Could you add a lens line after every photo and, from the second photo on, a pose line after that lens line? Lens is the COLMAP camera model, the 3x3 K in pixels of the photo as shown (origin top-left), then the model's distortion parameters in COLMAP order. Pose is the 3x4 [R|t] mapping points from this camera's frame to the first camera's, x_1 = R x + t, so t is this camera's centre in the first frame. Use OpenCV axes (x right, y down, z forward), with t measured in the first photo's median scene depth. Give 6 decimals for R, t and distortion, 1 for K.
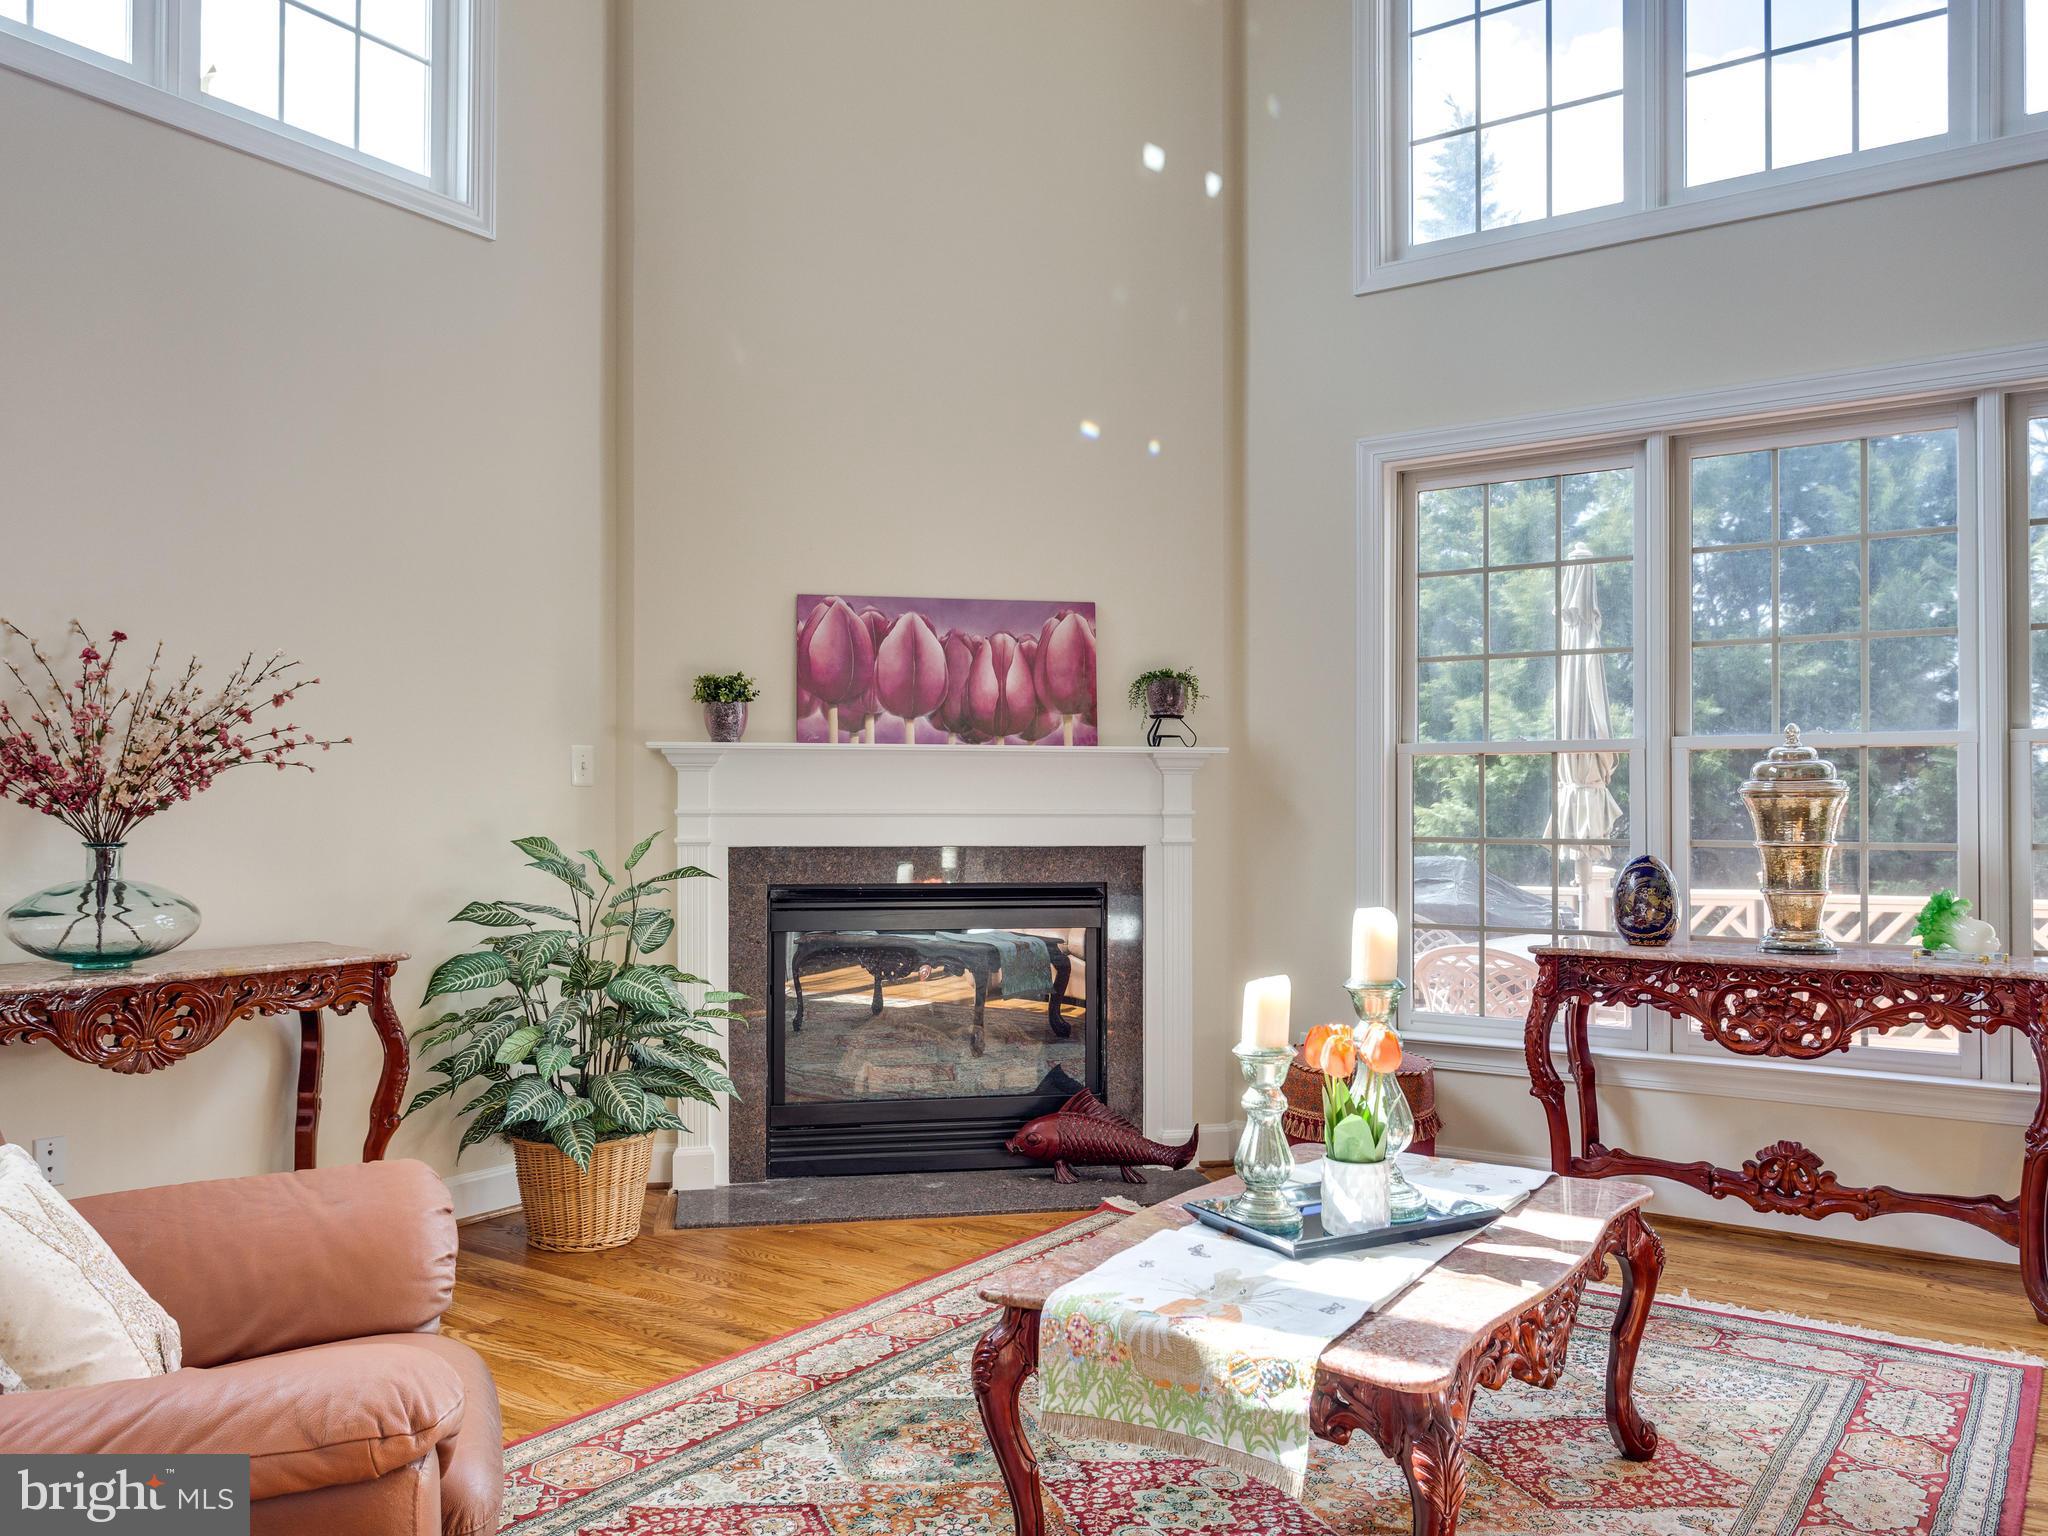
lens RADIAL K [[1576.8, 0, 1012.0], [0, 1576.8, 788.9], [0, 0, 1]] dist [-0.002186, 0.004754]
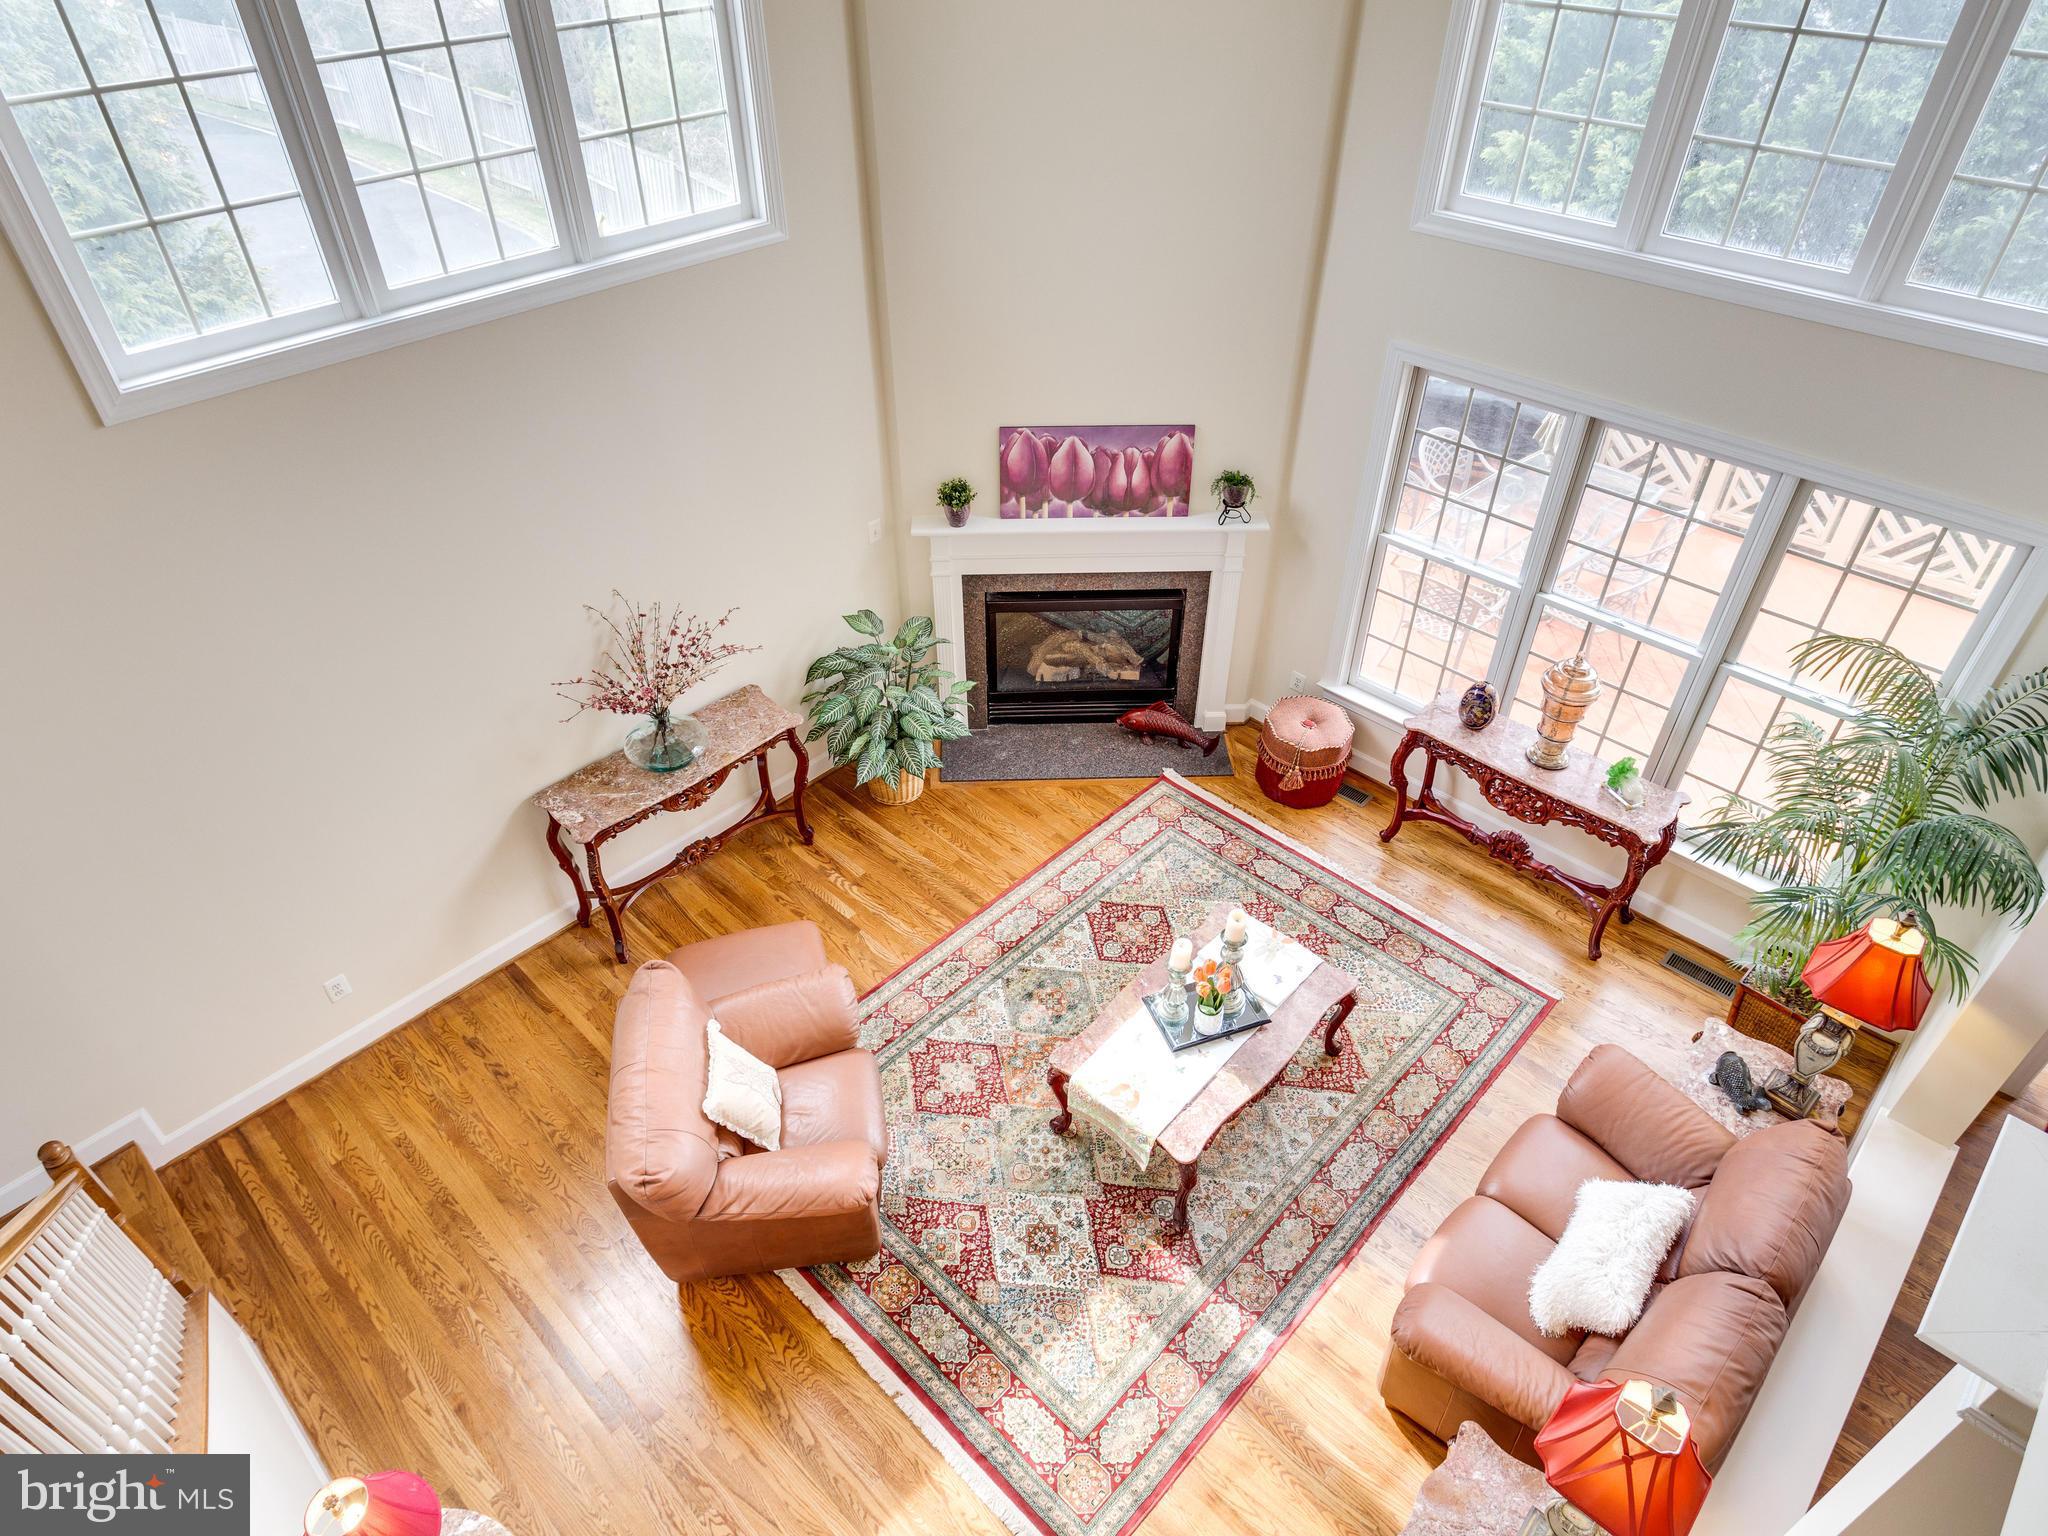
lens RADIAL K [[1221.4, 0, 1013.9], [0, 1221.4, 772.4], [0, 0, 1]] dist [-0.000711, 0.000240]
pose [[0.987501, 0.094930, -0.125815, 0.061547], [0.008778, 0.763901, 0.645274, -0.638786], [0.157367, -0.638313, 0.753520, -0.123564]]
